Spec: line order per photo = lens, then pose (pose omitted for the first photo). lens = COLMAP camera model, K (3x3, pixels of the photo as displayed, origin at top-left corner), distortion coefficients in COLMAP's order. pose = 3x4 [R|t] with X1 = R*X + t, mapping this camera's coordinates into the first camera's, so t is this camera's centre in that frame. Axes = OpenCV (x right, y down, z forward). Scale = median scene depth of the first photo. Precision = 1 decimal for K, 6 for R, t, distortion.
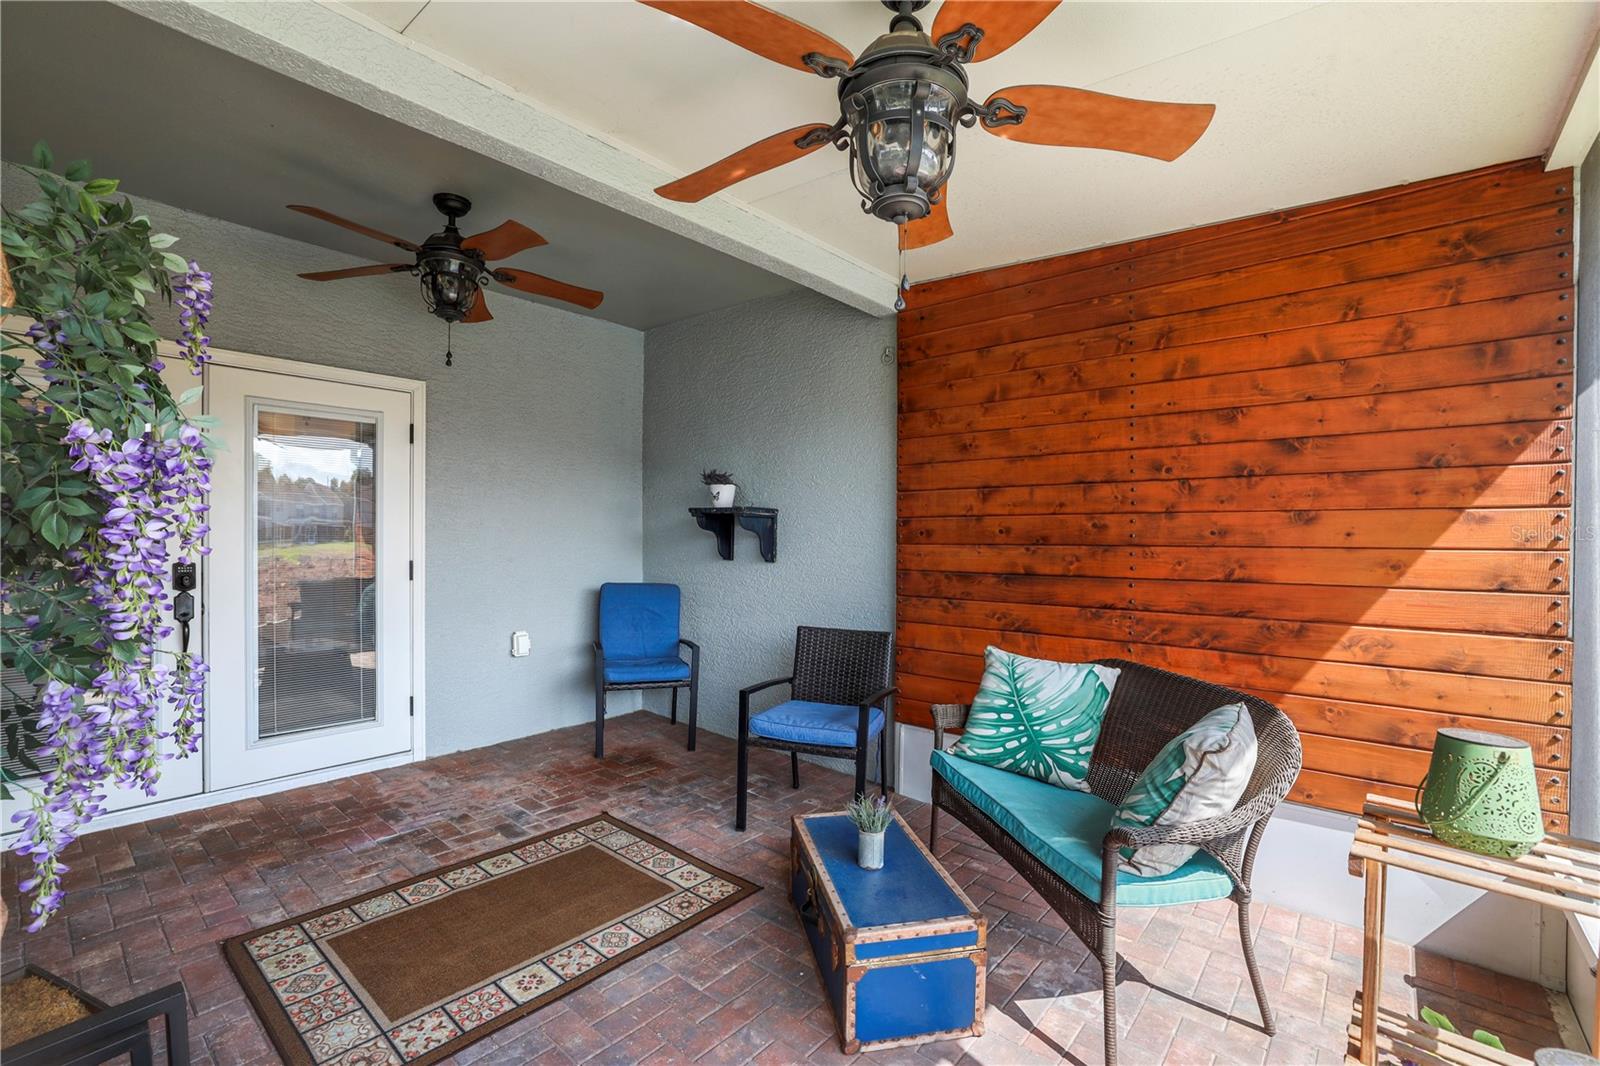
lens RADIAL K [[700.1, 0, 795.2], [0, 700.1, 544.2], [0, 0, 1]] dist [-0.024766, 0.002261]
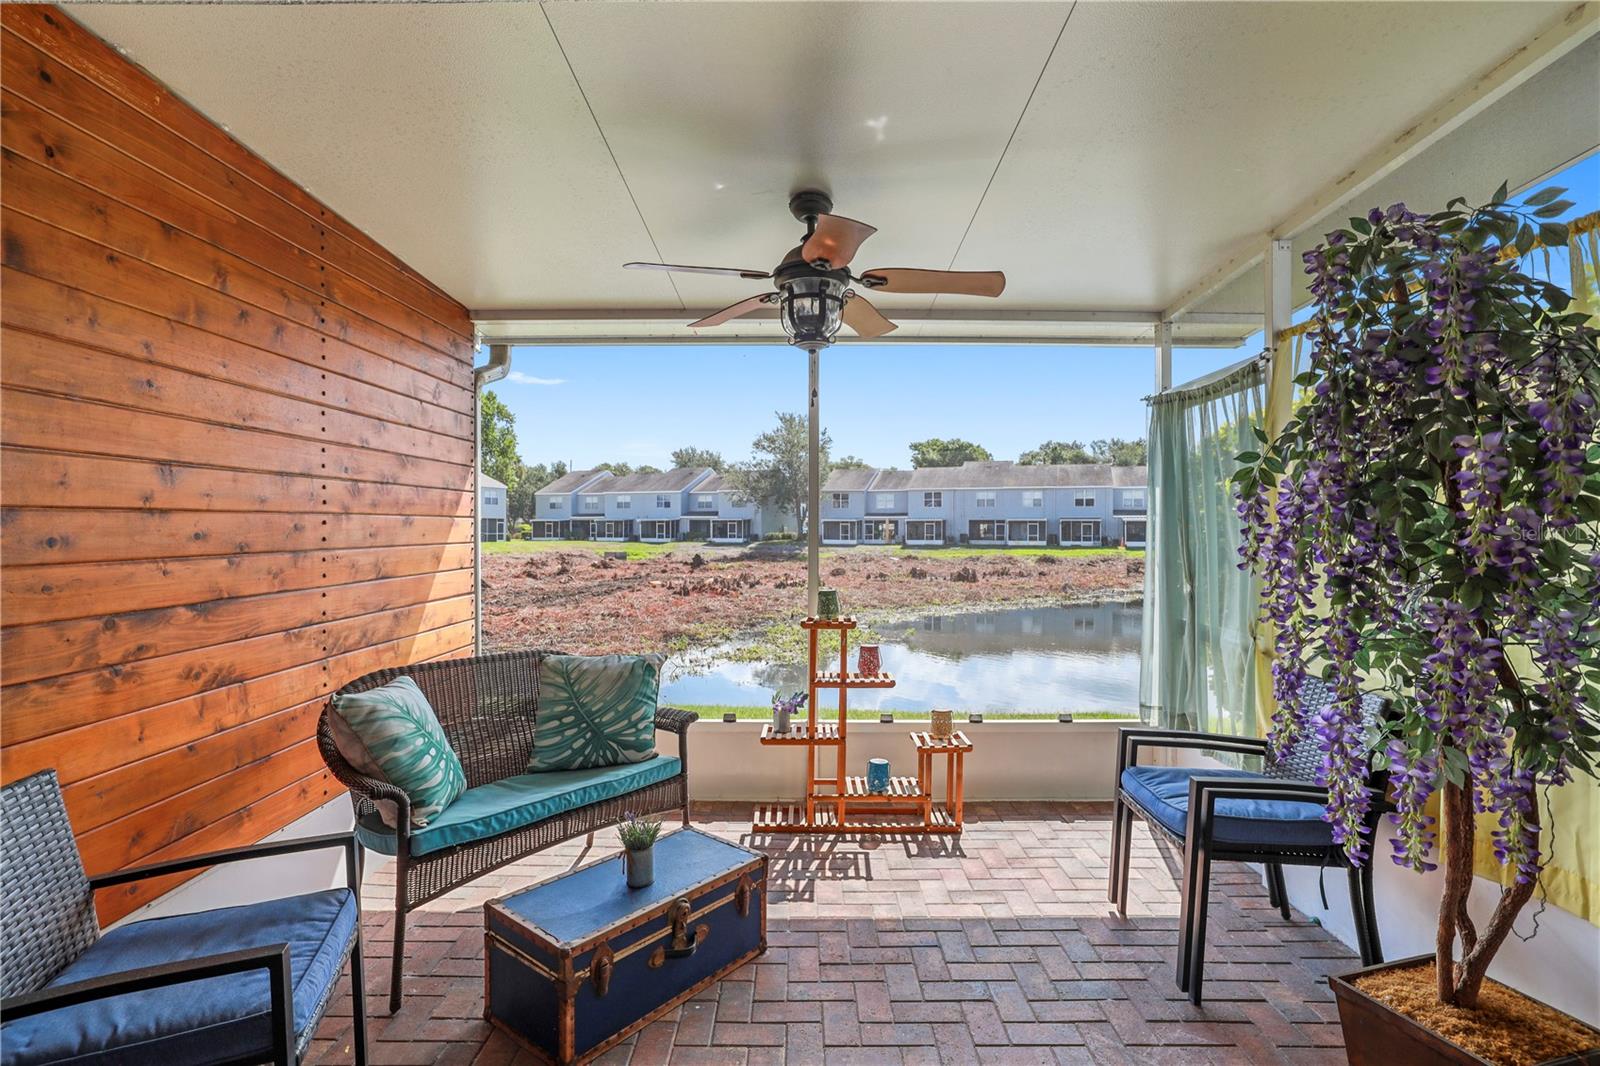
lens RADIAL K [[781.3, 0, 800.4], [0, 781.3, 535.2], [0, 0, 1]] dist [-0.022819, 0.003586]
pose [[-0.648929, -0.016831, 0.760663, -0.604149], [0.001915, 0.999716, 0.023754, -0.035638], [-0.760847, 0.016872, -0.648712, 1.072716]]
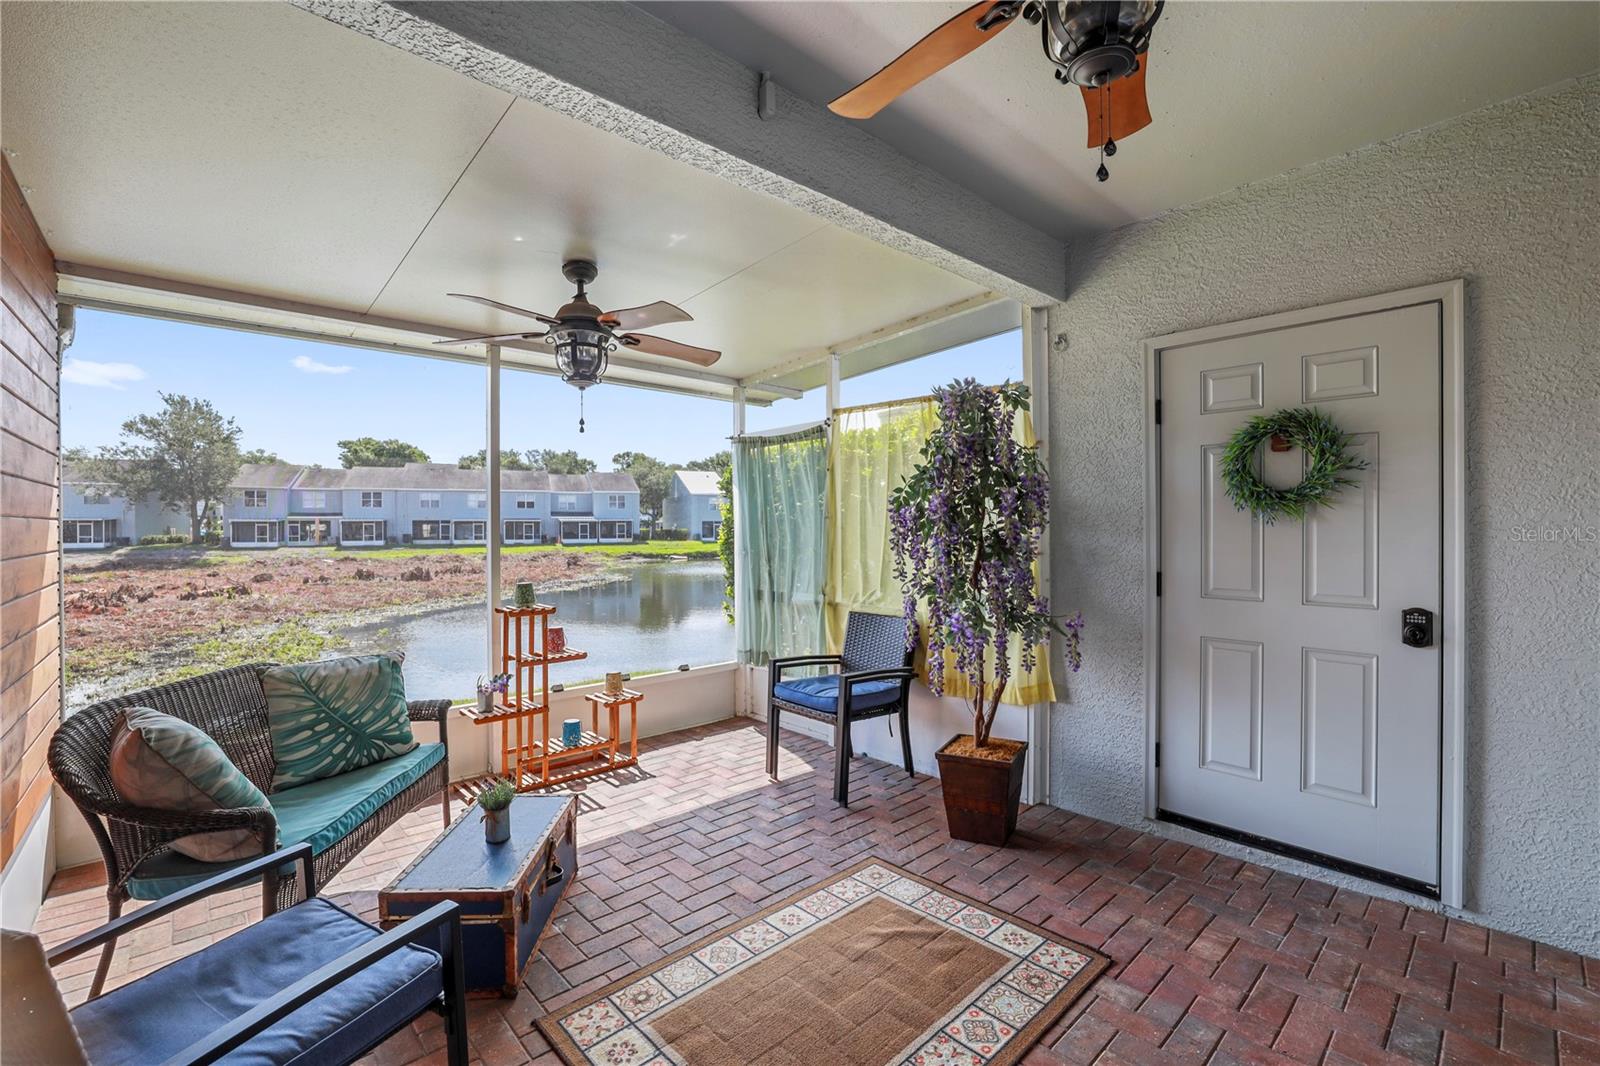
lens RADIAL K [[700.1, 0, 797.8], [0, 700.1, 530.3], [0, 0, 1]] dist [-0.024766, 0.002261]
pose [[-0.993437, -0.005620, 0.114242, -0.348676], [-0.003595, 0.999833, 0.017929, -0.040502], [-0.114324, 0.017401, -0.993291, 1.438556]]
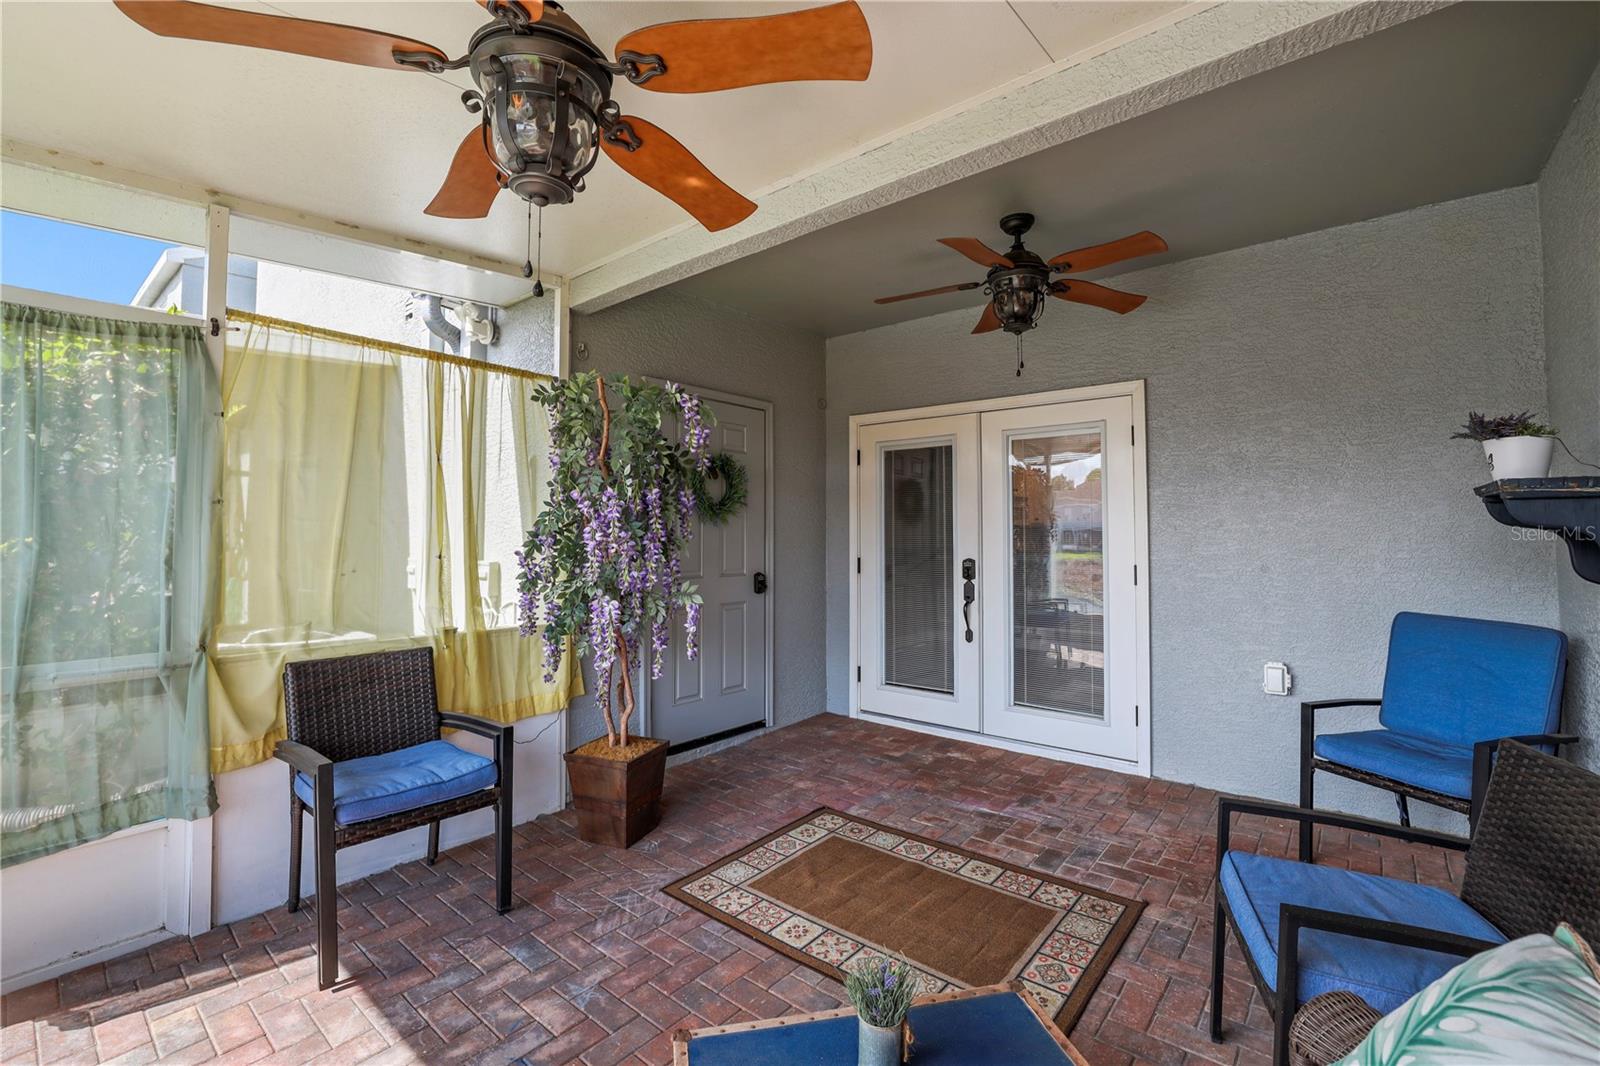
lens RADIAL K [[700.1, 0, 807.0], [0, 700.1, 520.0], [0, 0, 1]] dist [-0.024766, 0.002261]
pose [[0.028042, -0.030834, -0.999131, 0.516075], [-0.010350, 0.999462, -0.031135, -0.006202], [0.999553, 0.011214, 0.027708, 0.644171]]
